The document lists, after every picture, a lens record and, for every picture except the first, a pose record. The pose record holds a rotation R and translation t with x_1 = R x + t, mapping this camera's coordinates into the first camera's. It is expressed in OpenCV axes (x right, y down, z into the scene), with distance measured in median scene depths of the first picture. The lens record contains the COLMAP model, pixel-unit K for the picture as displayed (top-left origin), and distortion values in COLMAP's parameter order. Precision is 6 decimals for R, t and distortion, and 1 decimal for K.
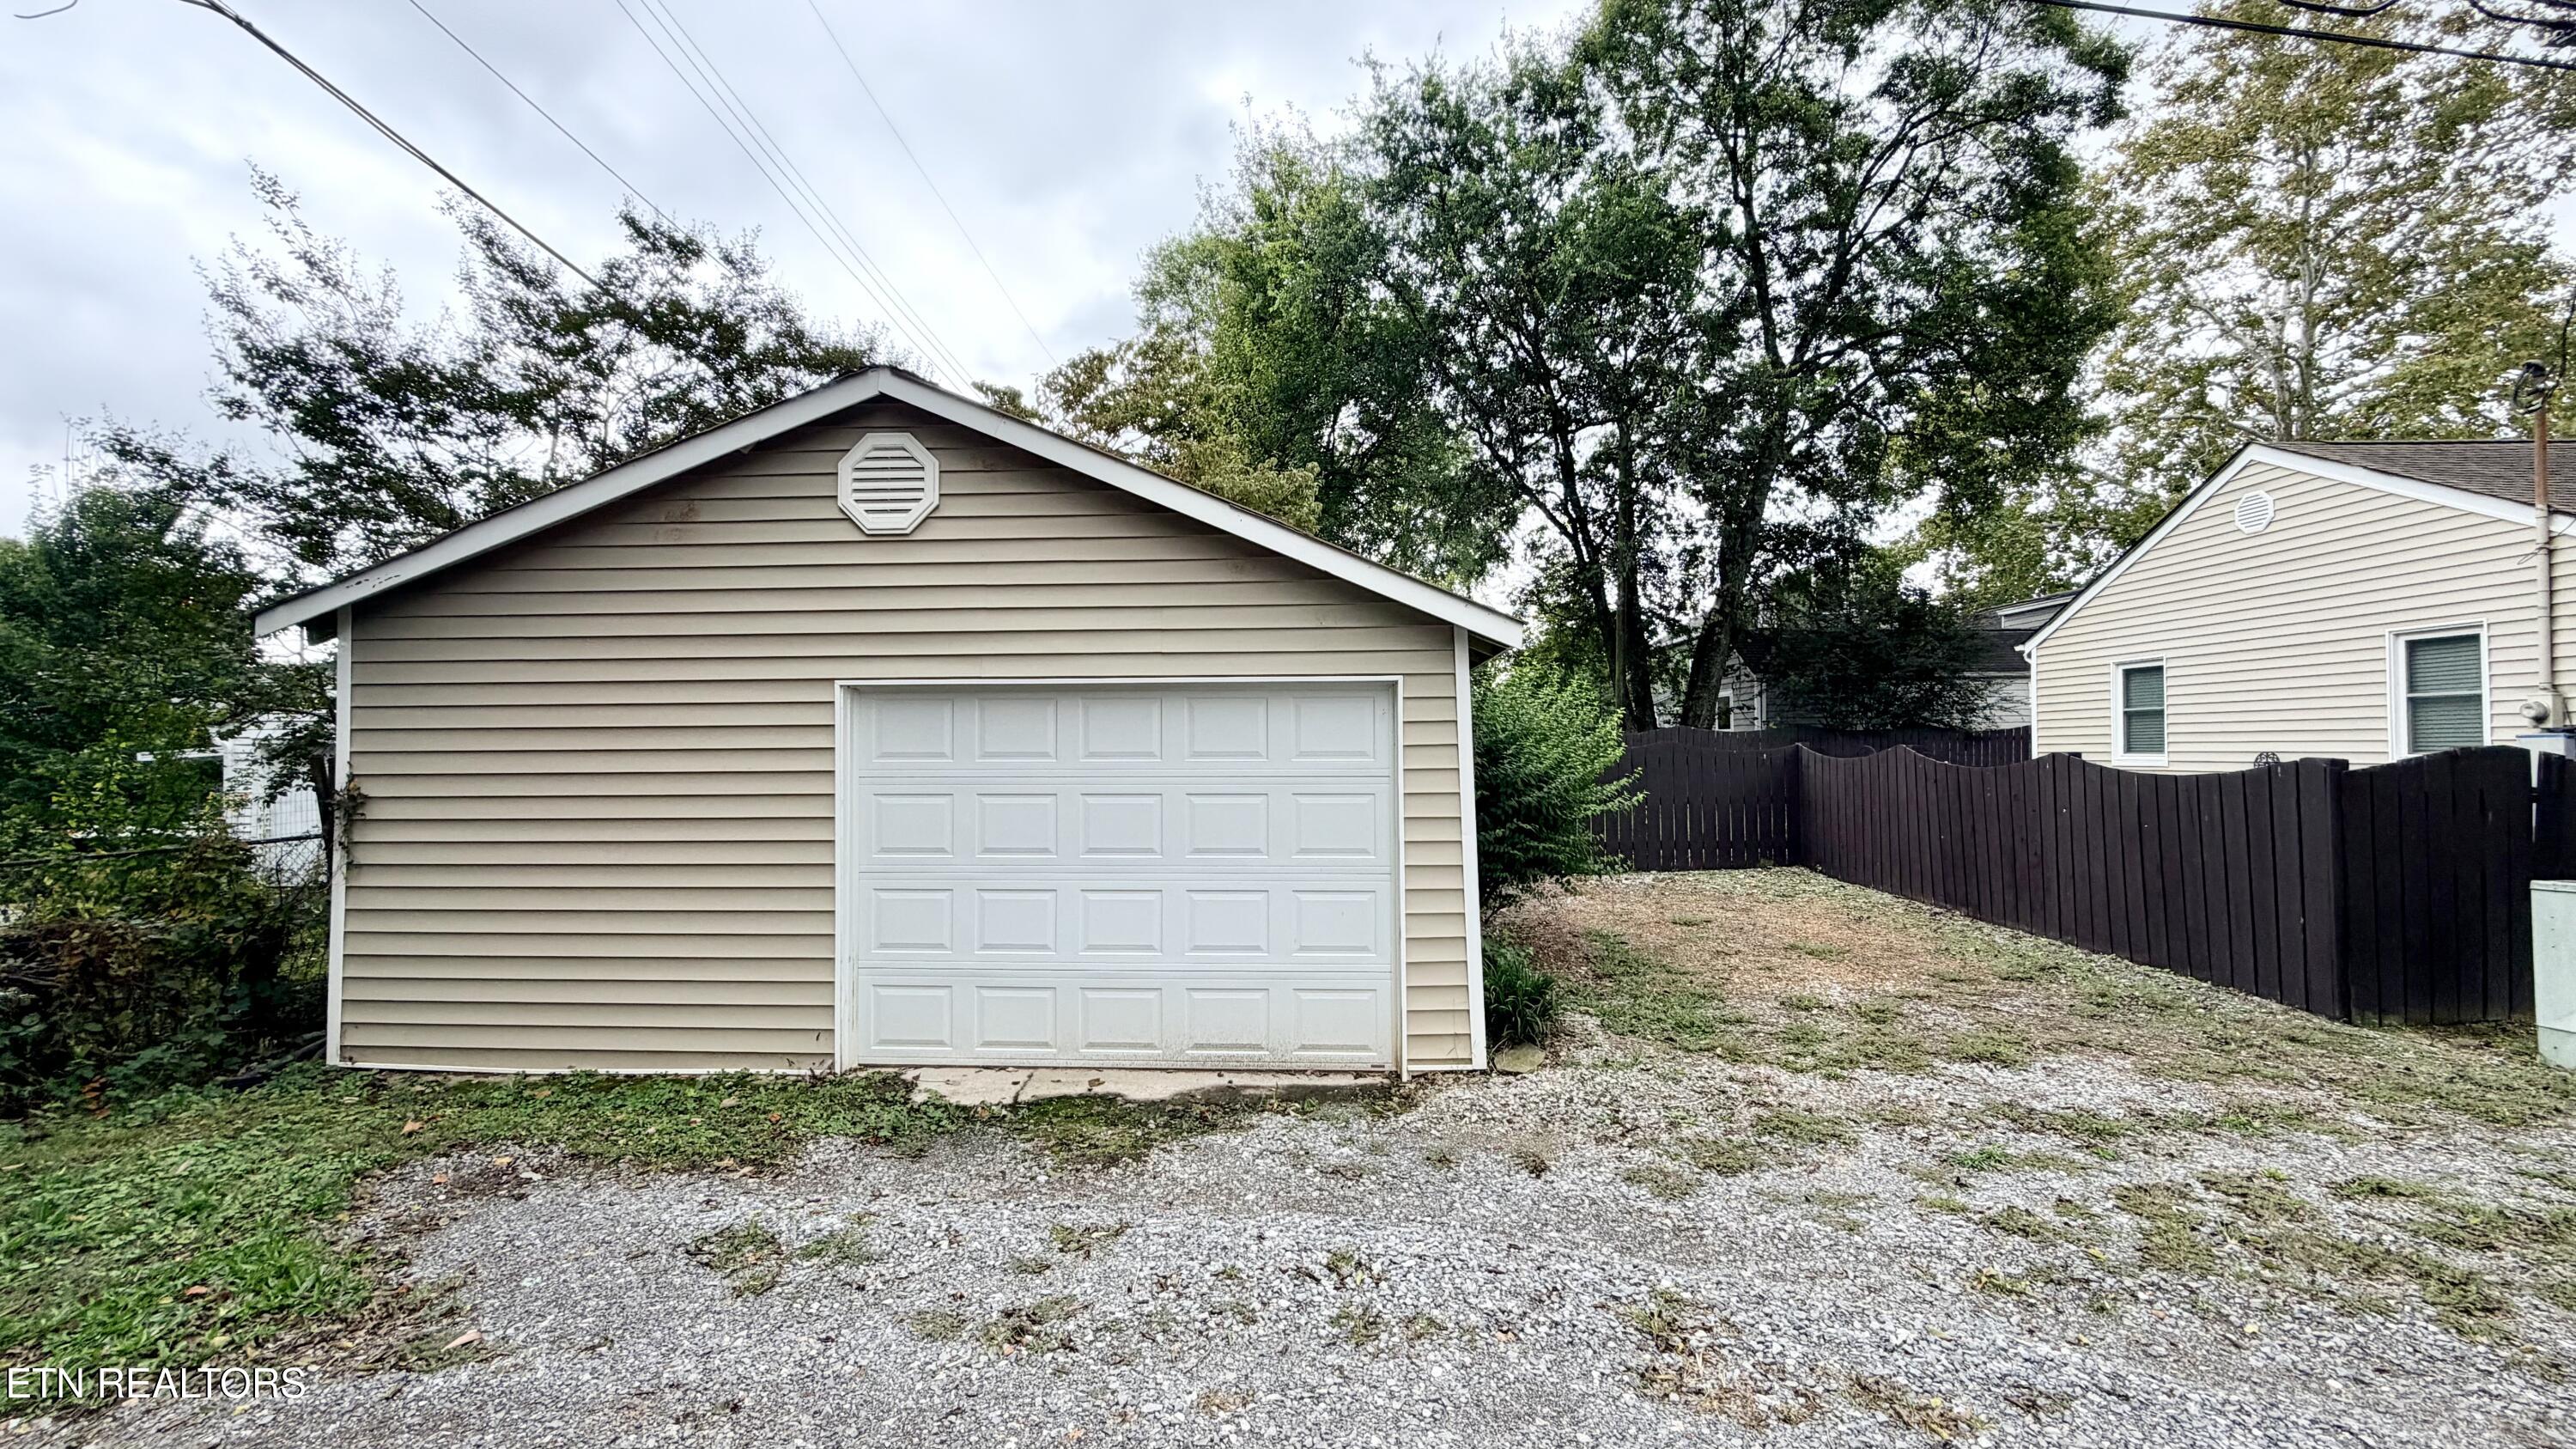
lens RADIAL K [[993.3, 0, 1288.0], [0, 993.3, 724.5], [0, 0, 1]] dist [0.000586, 0.000021]
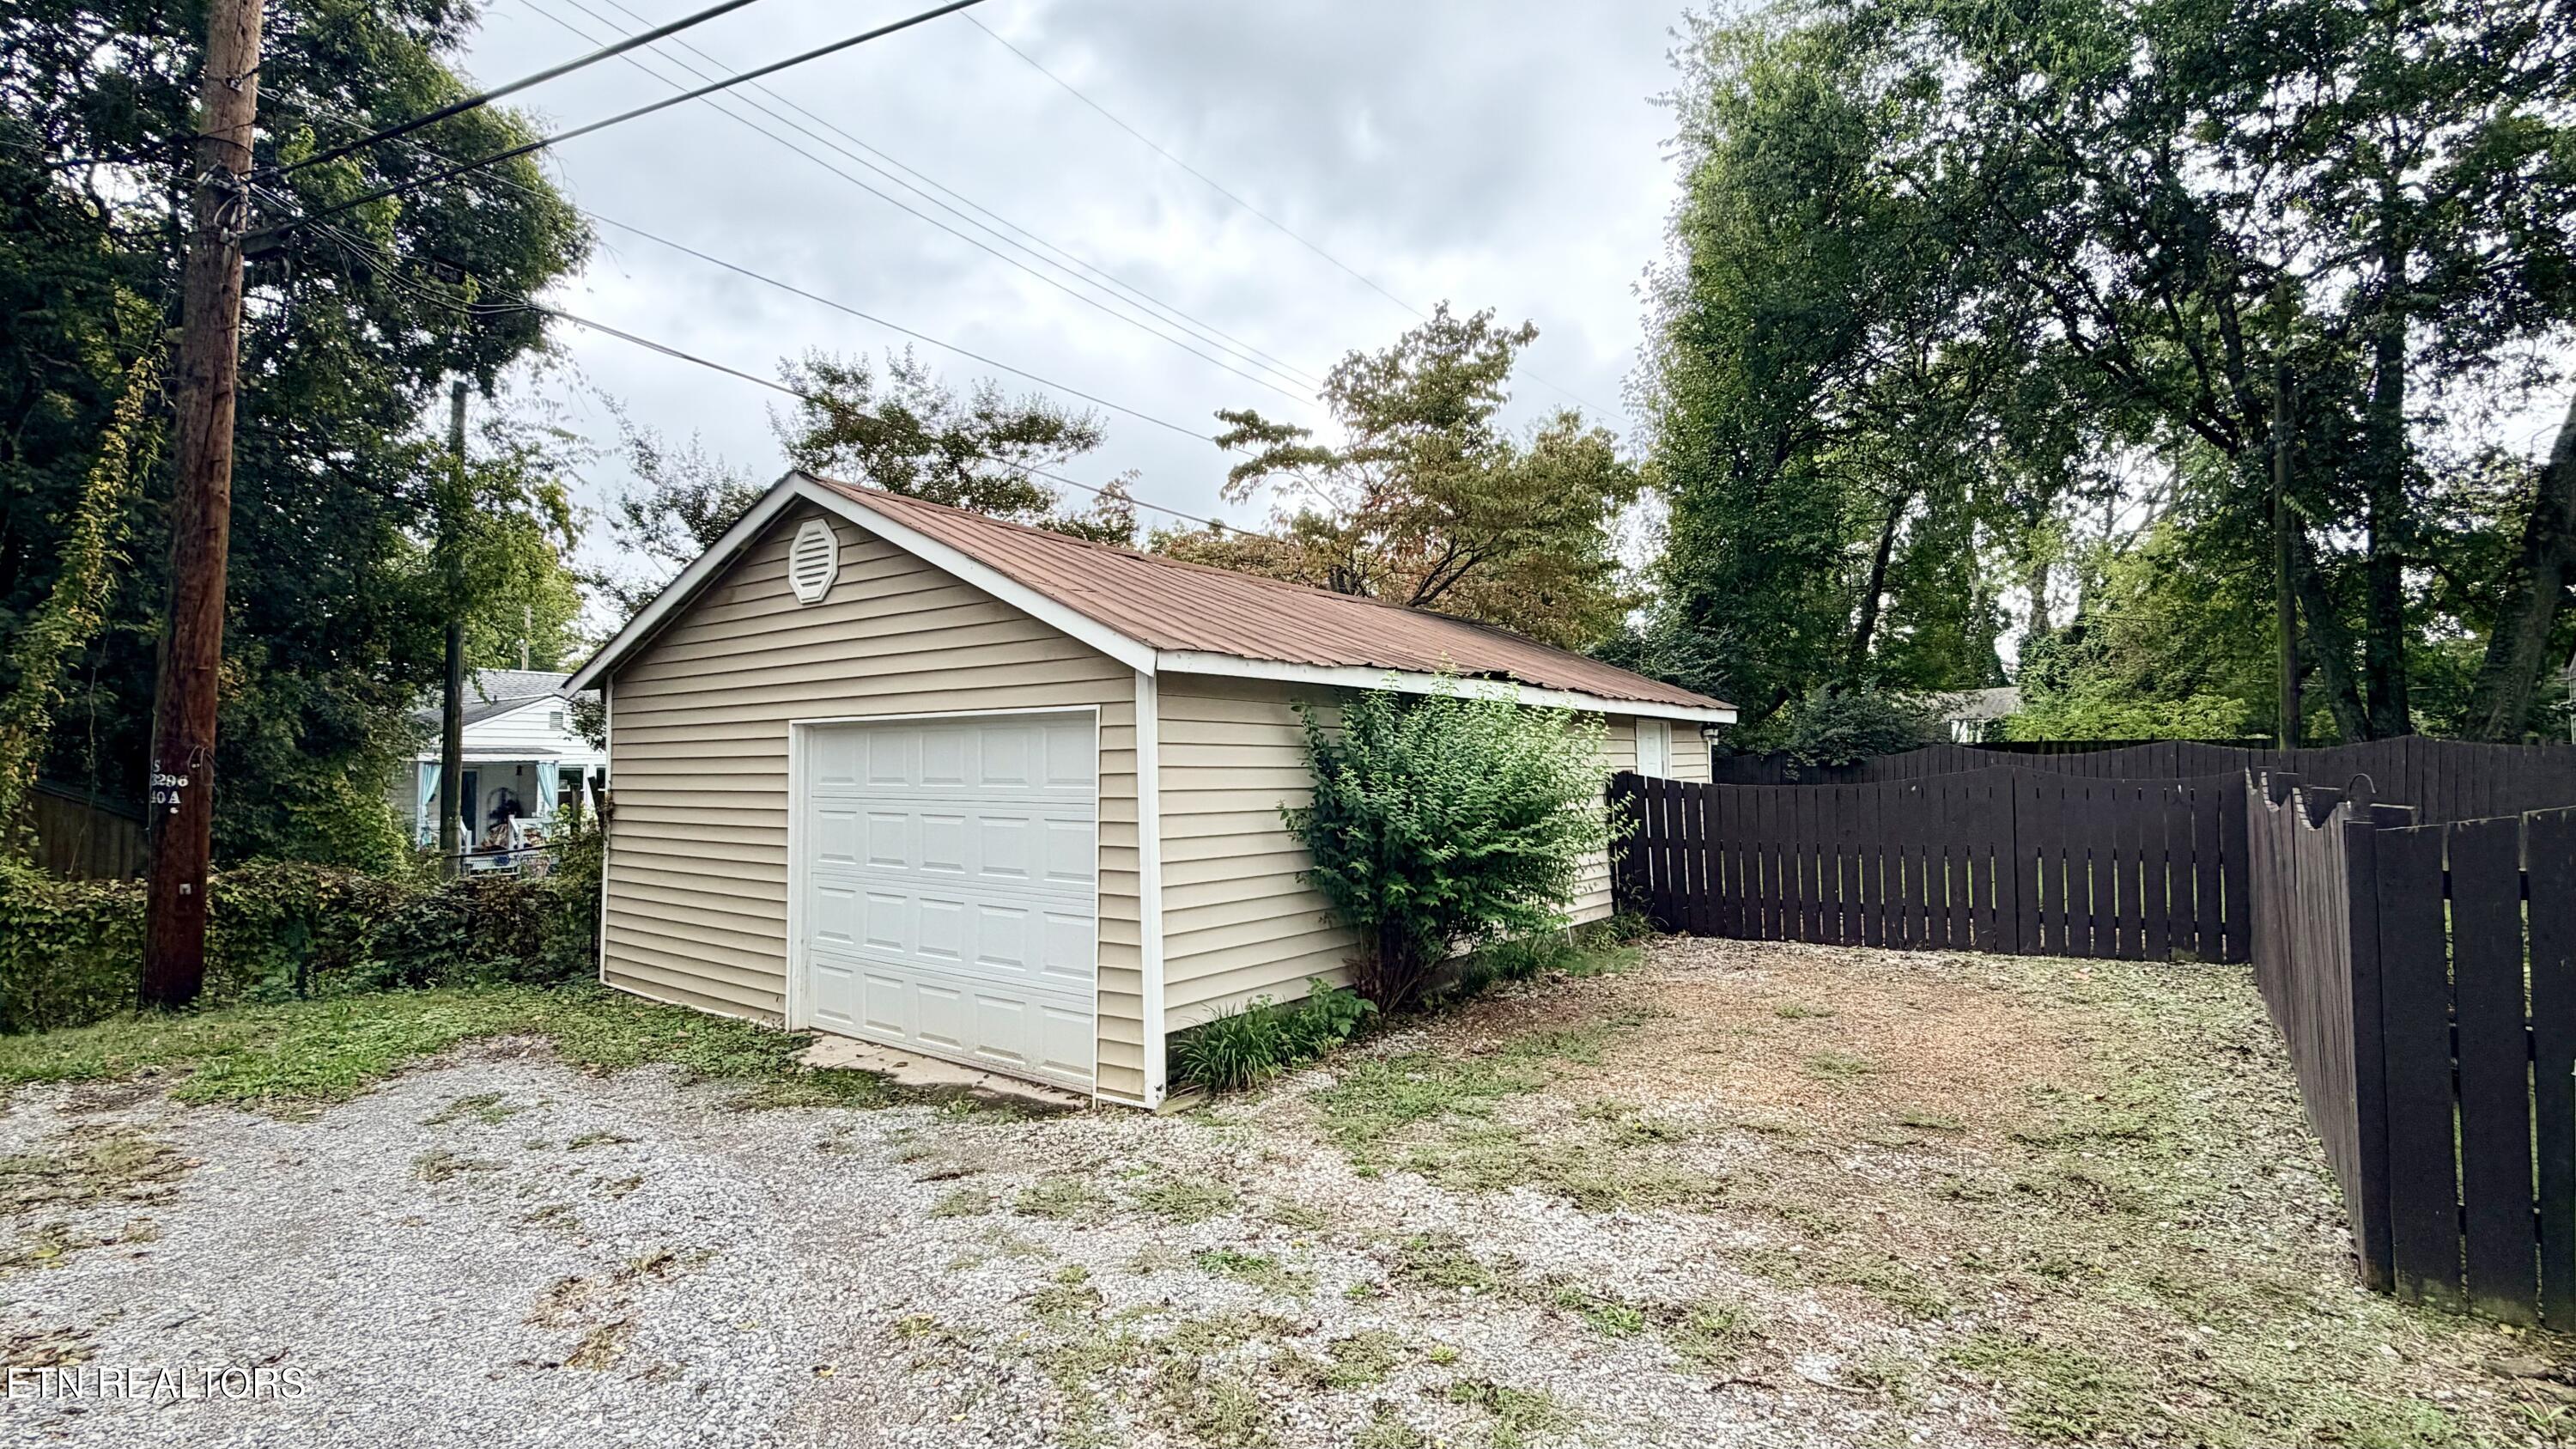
lens RADIAL K [[1149.8, 0, 1288.0], [0, 1149.8, 724.5], [0, 0, 1]] dist [0.000713, 0.000064]
pose [[0.829098, -0.019669, -0.558758, 0.964691], [0.012911, 0.999788, -0.016035, -0.007699], [0.558955, 0.006081, 0.829176, 0.147183]]
